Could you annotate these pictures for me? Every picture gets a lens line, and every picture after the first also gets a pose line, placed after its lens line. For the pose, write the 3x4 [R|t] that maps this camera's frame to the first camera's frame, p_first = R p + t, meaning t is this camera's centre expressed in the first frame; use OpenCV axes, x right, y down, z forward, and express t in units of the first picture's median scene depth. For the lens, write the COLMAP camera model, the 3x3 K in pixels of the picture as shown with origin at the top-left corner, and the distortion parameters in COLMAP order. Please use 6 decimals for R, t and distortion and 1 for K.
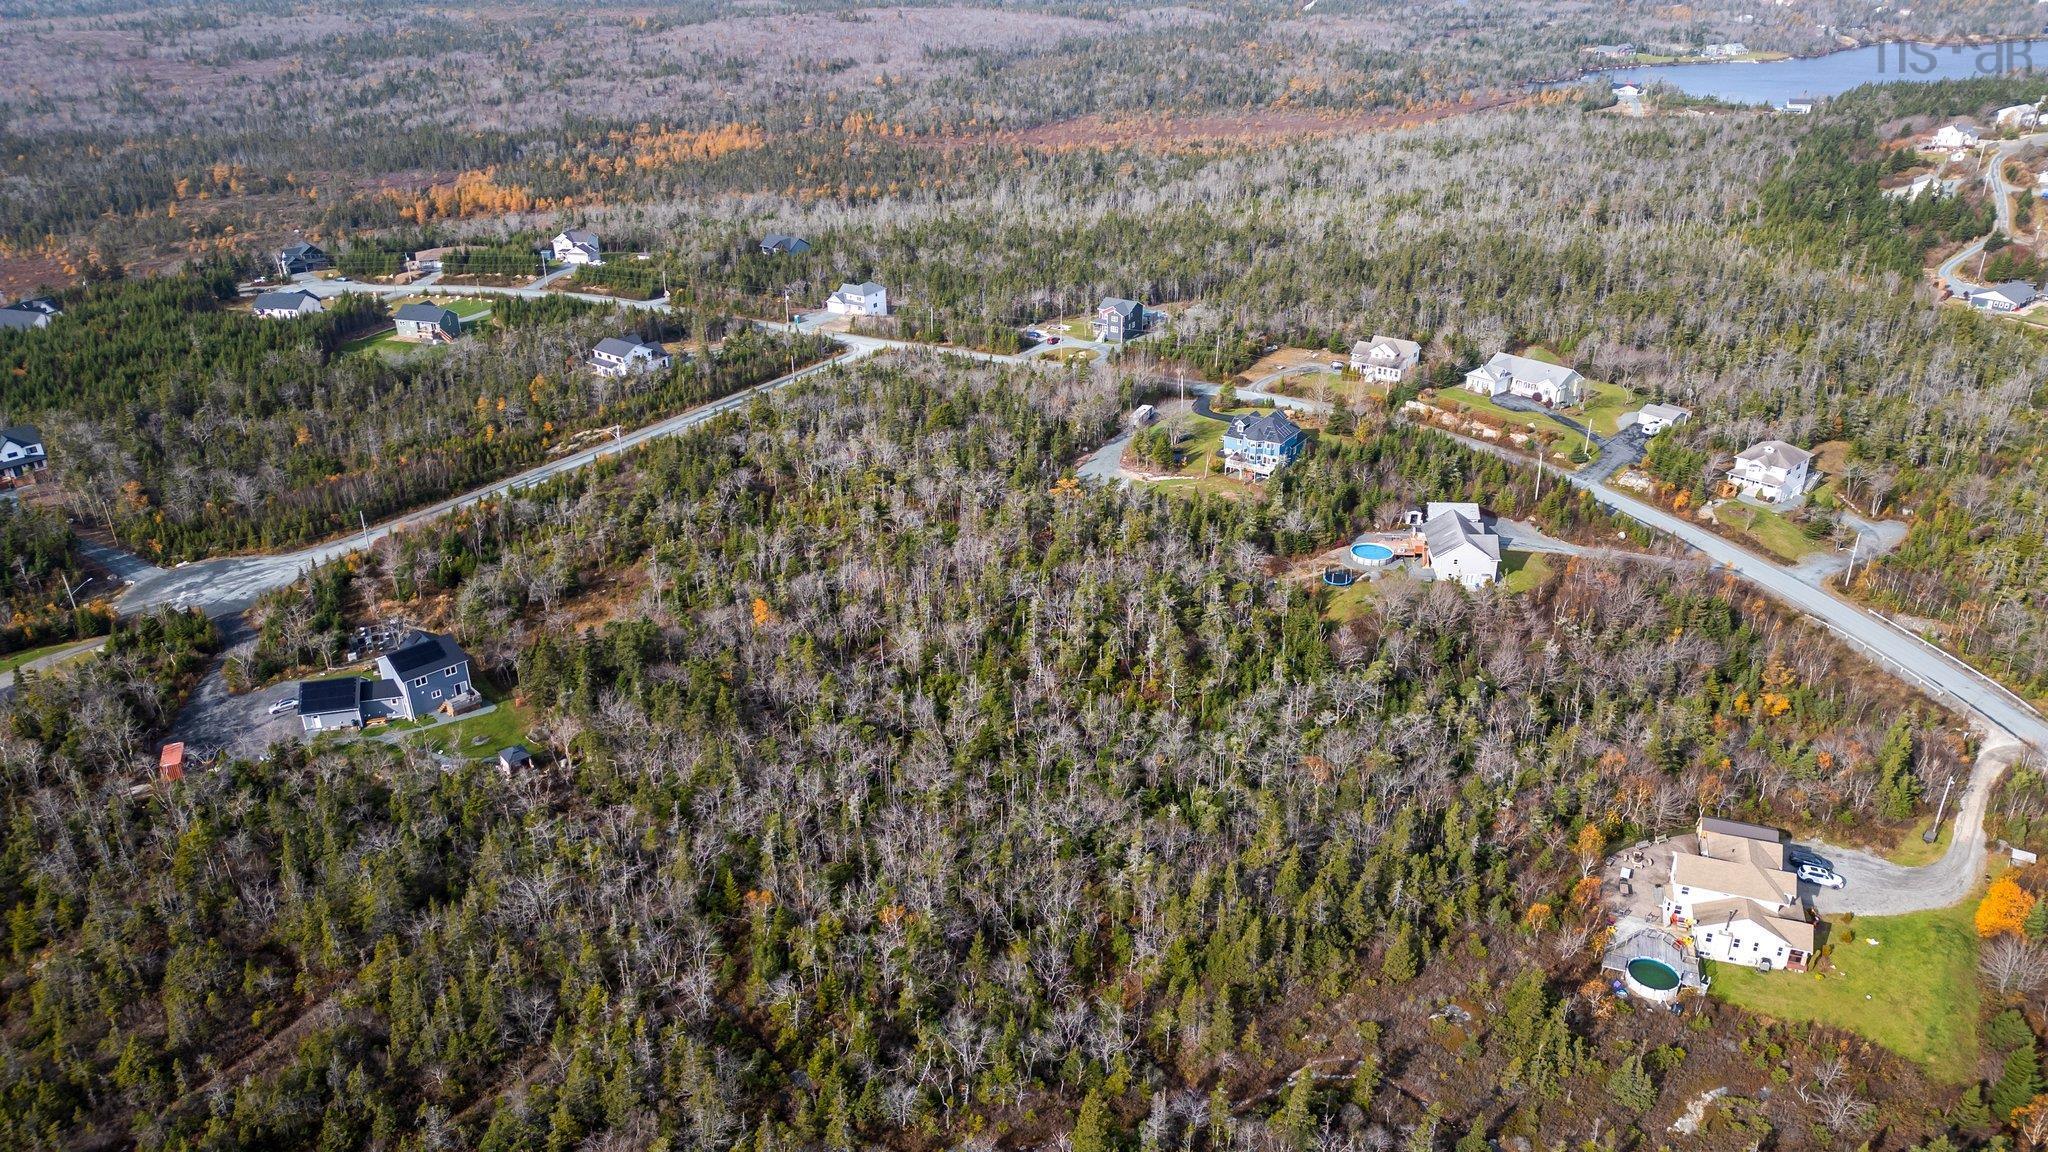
lens RADIAL K [[1422.2, 0, 1024.9], [0, 1422.2, 582.7], [0, 0, 1]] dist [0.073653, -0.068651]
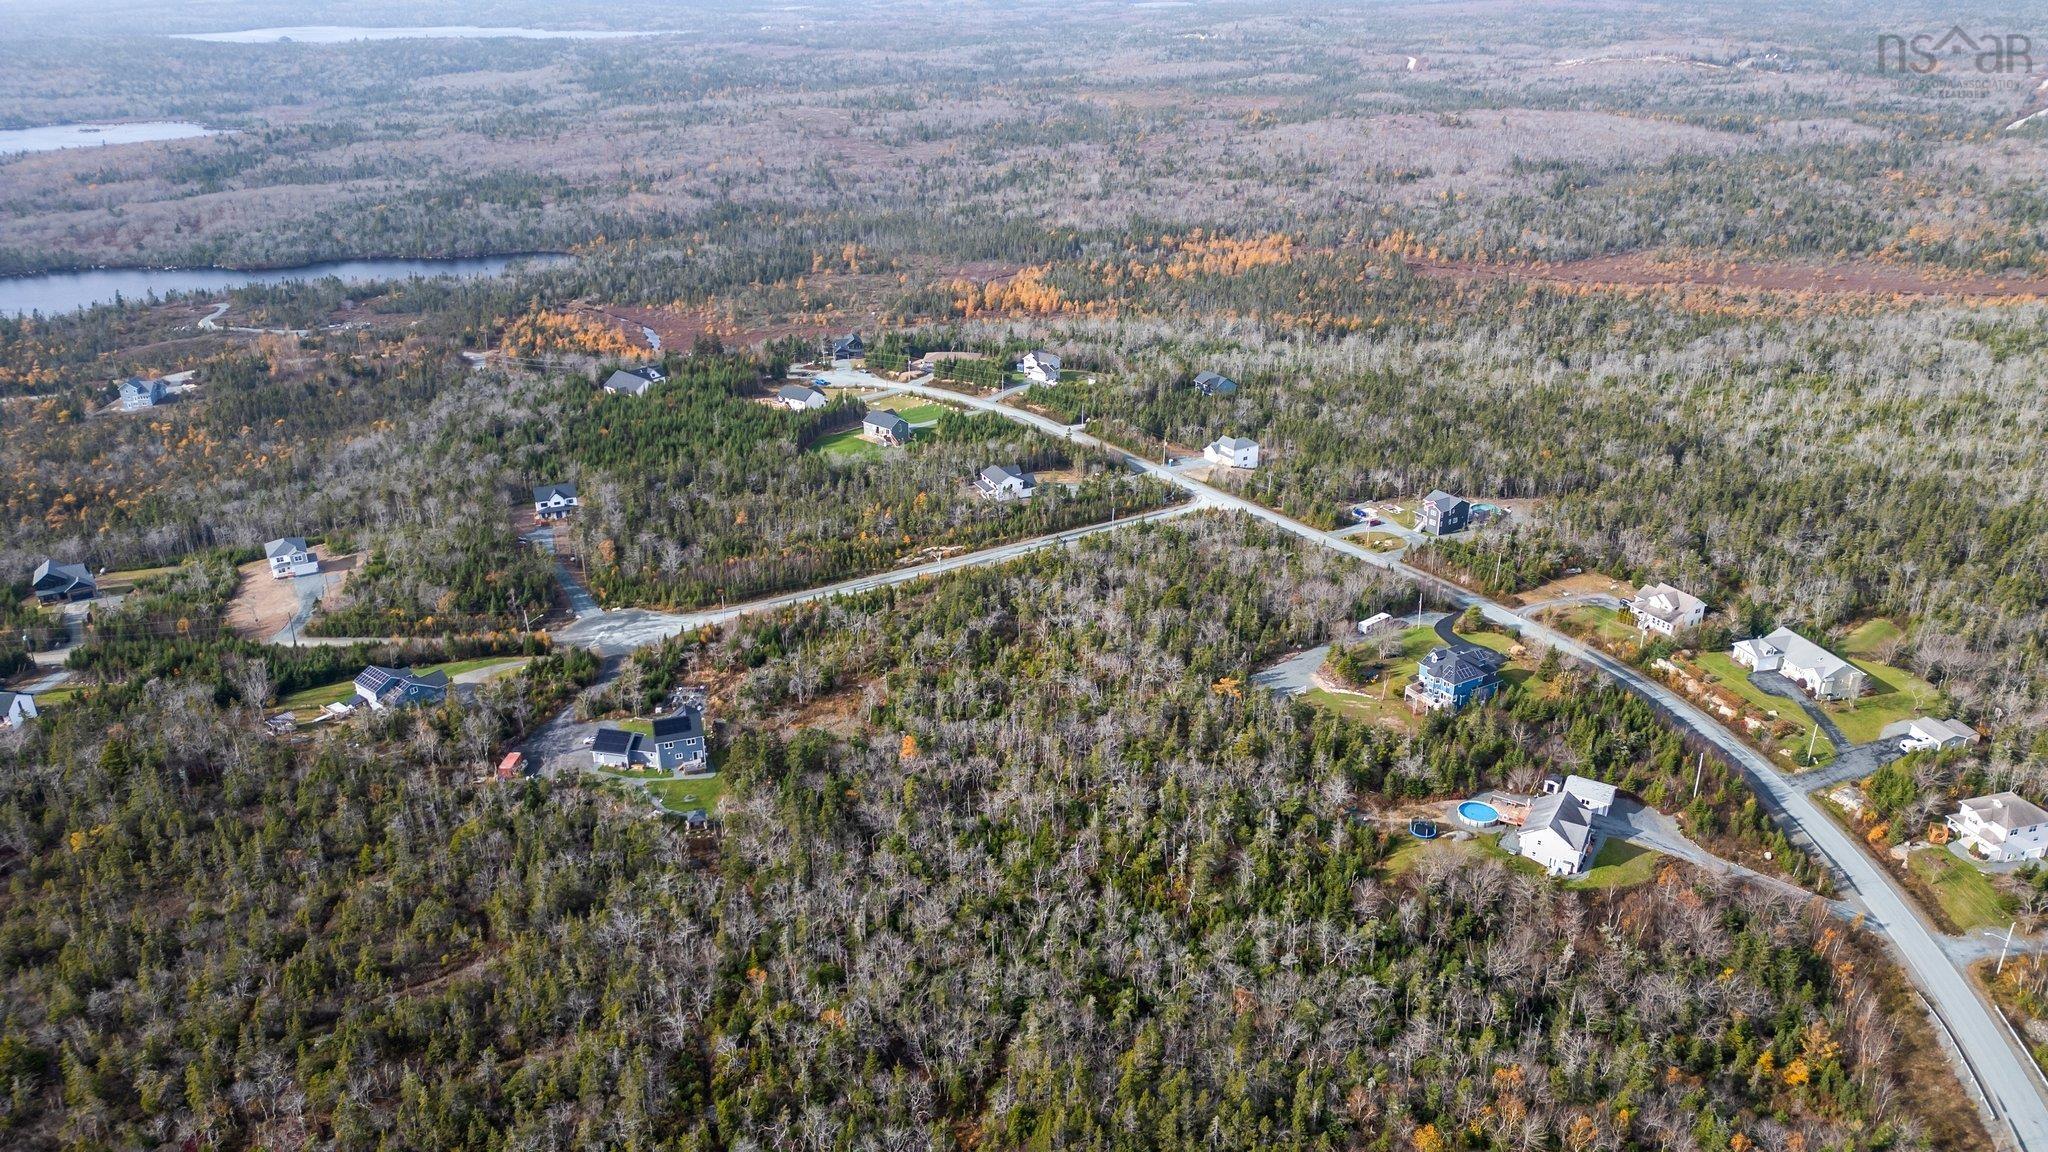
lens RADIAL K [[1419.9, 0, 1025.6], [0, 1419.9, 583.4], [0, 0, 1]] dist [0.082430, -0.084387]
pose [[0.899107, 0.180854, -0.398621, 0.295394], [-0.192051, 0.981311, 0.012040, -0.120033], [0.393348, 0.065730, 0.917037, -0.102935]]
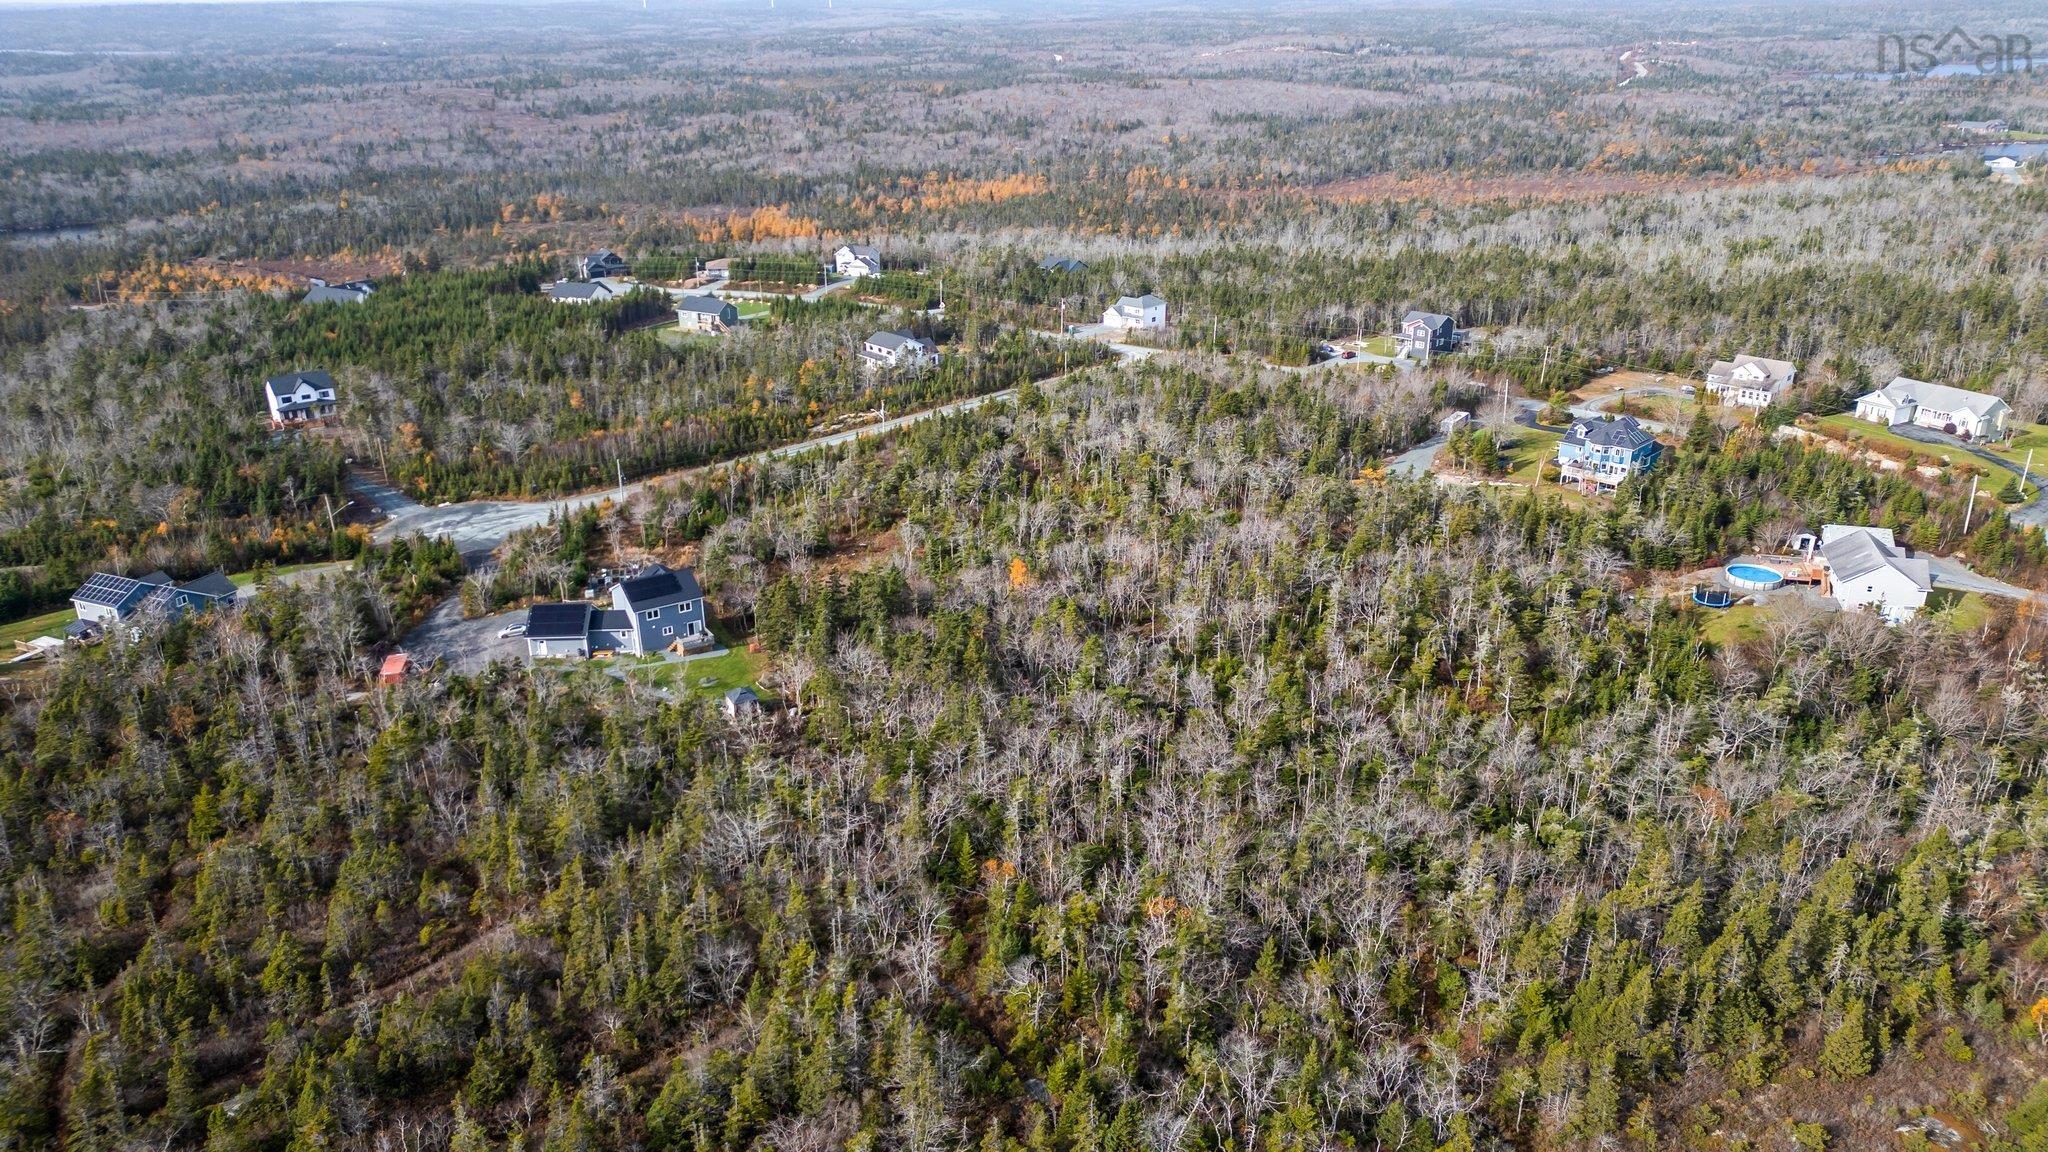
lens RADIAL K [[1419.9, 0, 1025.6], [0, 1419.9, 583.4], [0, 0, 1]] dist [0.082430, -0.084387]
pose [[0.982947, 0.072594, -0.168951, -0.024847], [-0.082678, 0.995143, -0.053426, 0.055471], [0.164252, 0.066484, 0.984175, 0.102098]]
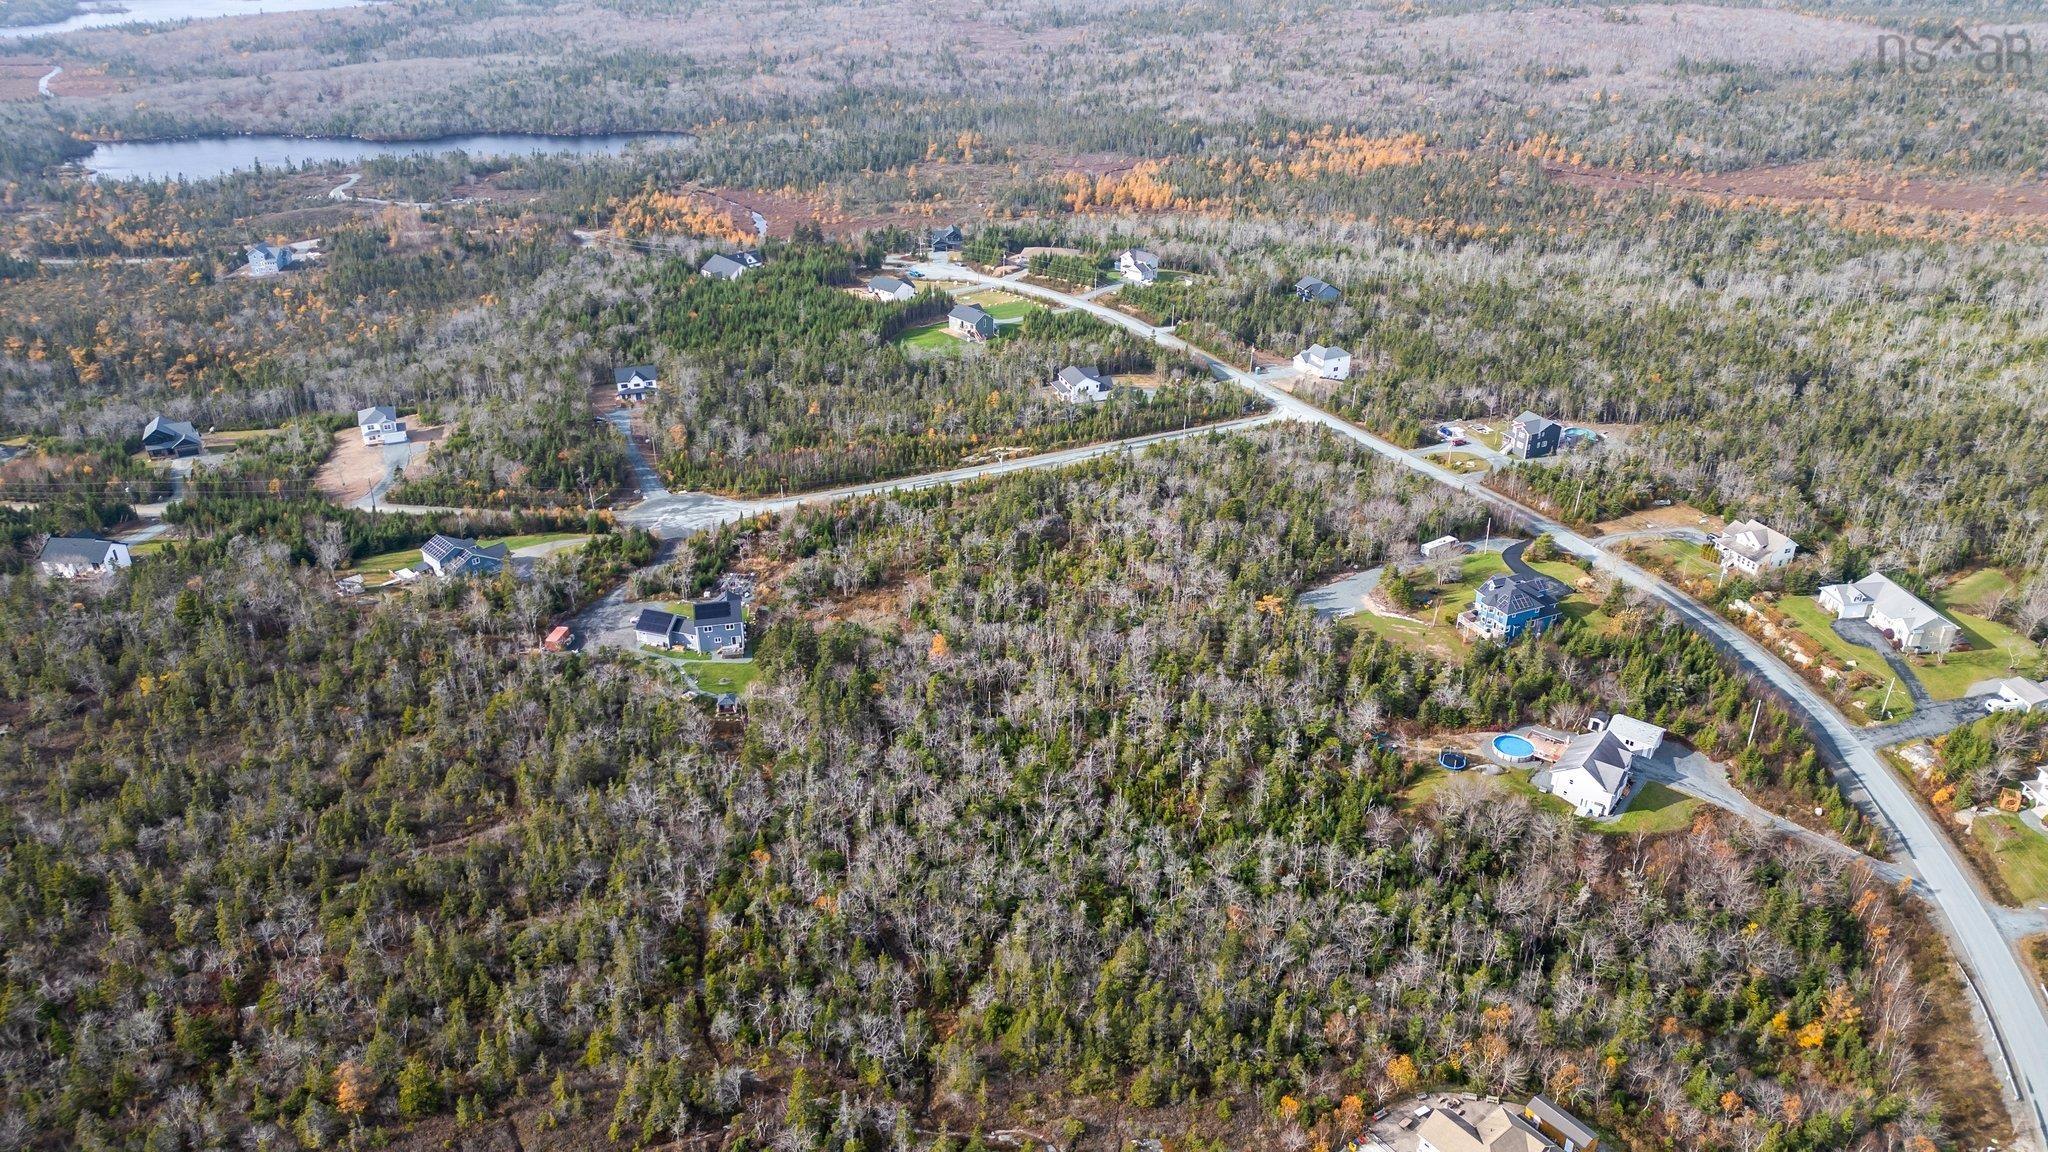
lens RADIAL K [[1419.9, 0, 1025.6], [0, 1419.9, 583.4], [0, 0, 1]] dist [0.082430, -0.084387]
pose [[0.849551, 0.257318, -0.460489, 0.344020], [-0.239098, 0.965969, 0.098667, -0.134479], [0.470207, 0.026279, 0.882165, -0.067757]]
